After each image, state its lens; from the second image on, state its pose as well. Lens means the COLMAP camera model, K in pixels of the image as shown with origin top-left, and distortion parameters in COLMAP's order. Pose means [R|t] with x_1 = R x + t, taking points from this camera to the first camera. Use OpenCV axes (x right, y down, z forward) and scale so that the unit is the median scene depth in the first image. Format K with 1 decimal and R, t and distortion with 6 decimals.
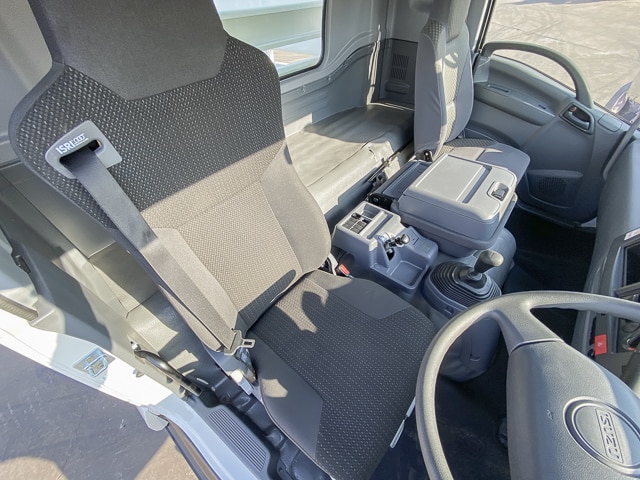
lens RADIAL K [[261.8, 0, 319.1], [0, 261.8, 239.4], [0, 0, 1]] dist [0.001440, 0.000130]
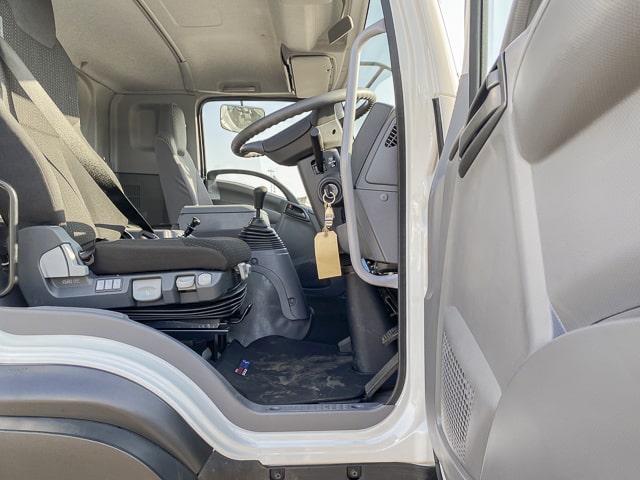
lens RADIAL K [[487.5, 0, 316.3], [0, 487.5, 234.7], [0, 0, 1]] dist [0.038829, -0.048445]
pose [[0.771231, 0.030214, 0.635838, -0.532420], [0.436560, 0.701849, -0.562870, 1.295630], [-0.463269, 0.711684, 0.528097, -0.236251]]
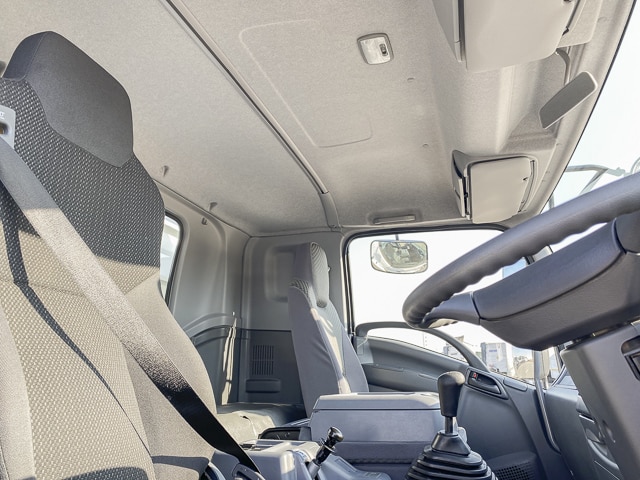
lens RADIAL K [[487.5, 0, 314.7], [0, 487.5, 230.5], [0, 0, 1]] dist [0.038829, -0.048445]
pose [[0.926547, 0.143398, 0.347775, -0.170745], [0.240335, 0.485563, -0.840516, 0.667498], [-0.289396, 0.862360, 0.415434, 0.122020]]
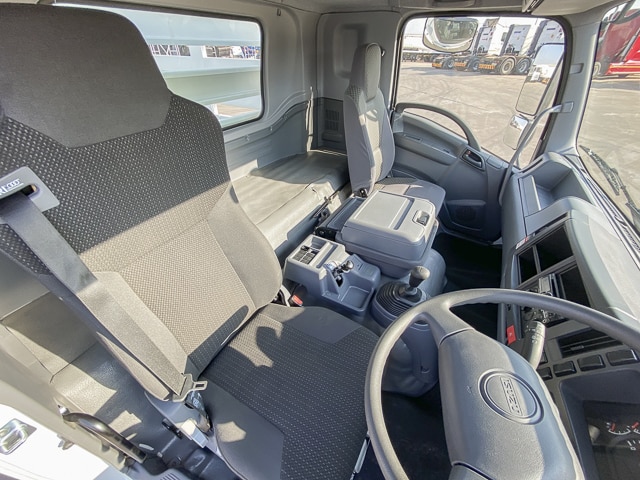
lens RADIAL K [[261.8, 0, 320.1], [0, 261.8, 239.5], [0, 0, 1]] dist [0.001440, 0.000130]
pose [[0.980819, -0.072401, 0.180974, 0.015287], [0.098985, 0.984838, -0.142464, 0.033733], [-0.167915, 0.157645, 0.973115, -0.055863]]
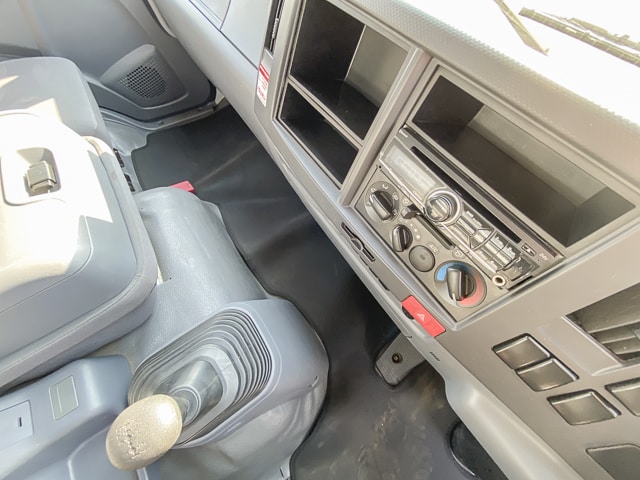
lens RADIAL K [[261.8, 0, 321.8], [0, 261.8, 243.8], [0, 0, 1]] dist [0.001440, 0.000130]
pose [[0.278516, -0.827131, 0.488142, 0.540455], [0.670088, 0.531459, 0.518202, -0.041944], [-0.688048, 0.182770, 0.702271, 0.457184]]
